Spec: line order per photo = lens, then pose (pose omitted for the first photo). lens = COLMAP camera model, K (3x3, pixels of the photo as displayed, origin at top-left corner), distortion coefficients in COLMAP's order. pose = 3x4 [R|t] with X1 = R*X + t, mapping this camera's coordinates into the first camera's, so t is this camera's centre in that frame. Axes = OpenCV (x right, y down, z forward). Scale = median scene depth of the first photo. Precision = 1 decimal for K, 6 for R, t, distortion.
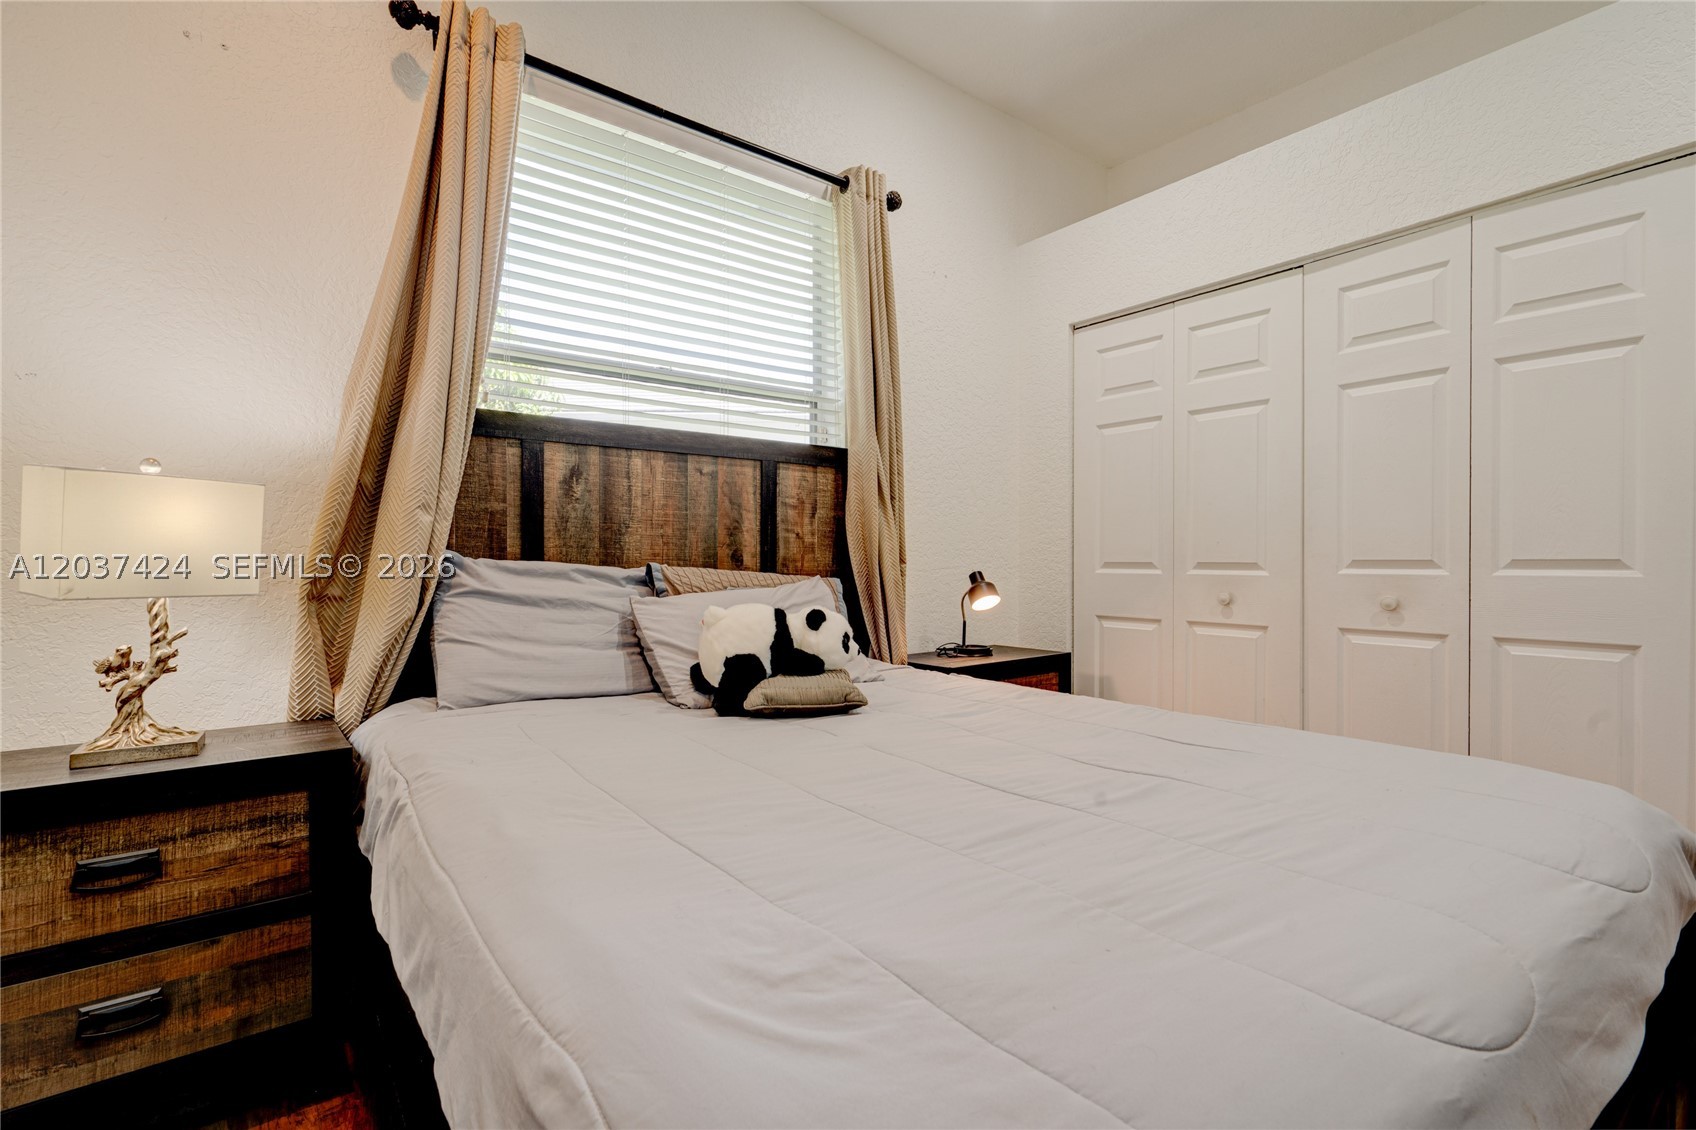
lens RADIAL K [[786.9, 0, 849.5], [0, 786.9, 570.9], [0, 0, 1]] dist [-0.005081, 0.002846]
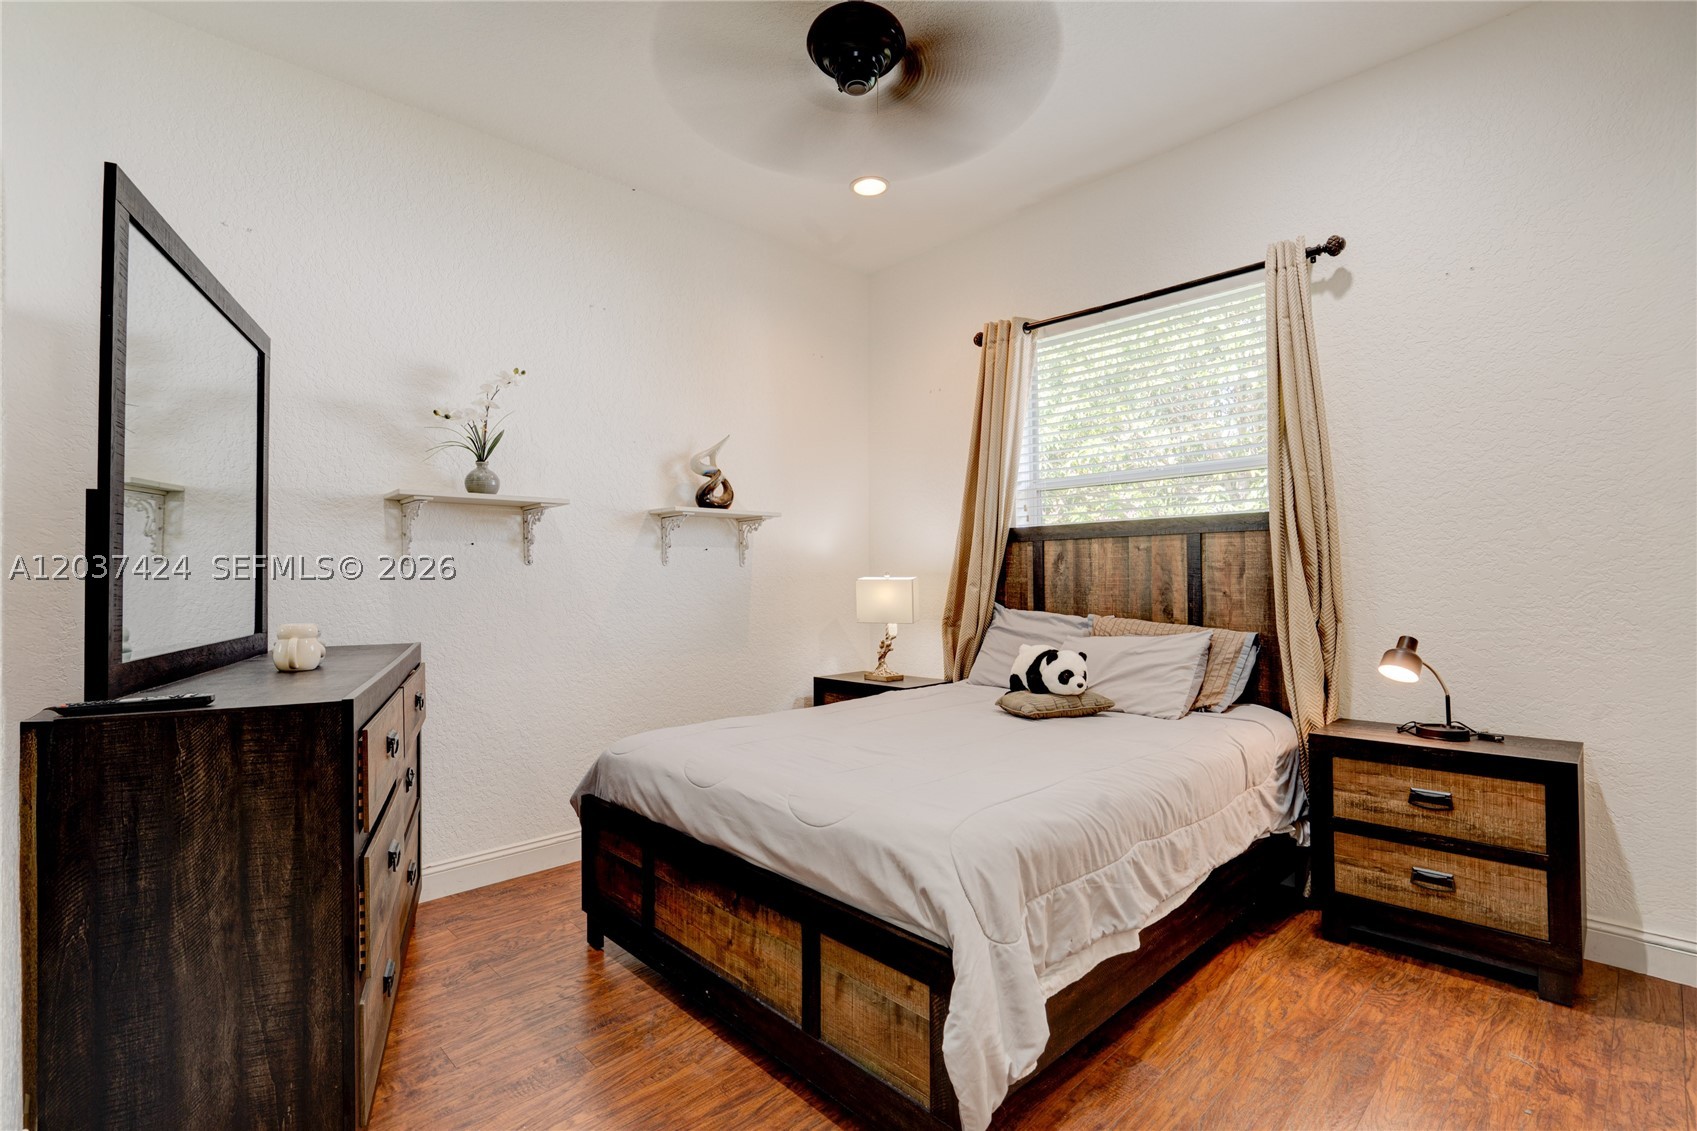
lens RADIAL K [[787.4, 0, 851.1], [0, 787.4, 568.8], [0, 0, 1]] dist [-0.005081, 0.002846]
pose [[0.109064, -0.017300, -0.993884, 1.043383], [-0.004849, 0.999827, -0.017936, -0.059876], [0.994023, 0.006776, 0.108961, 0.338145]]
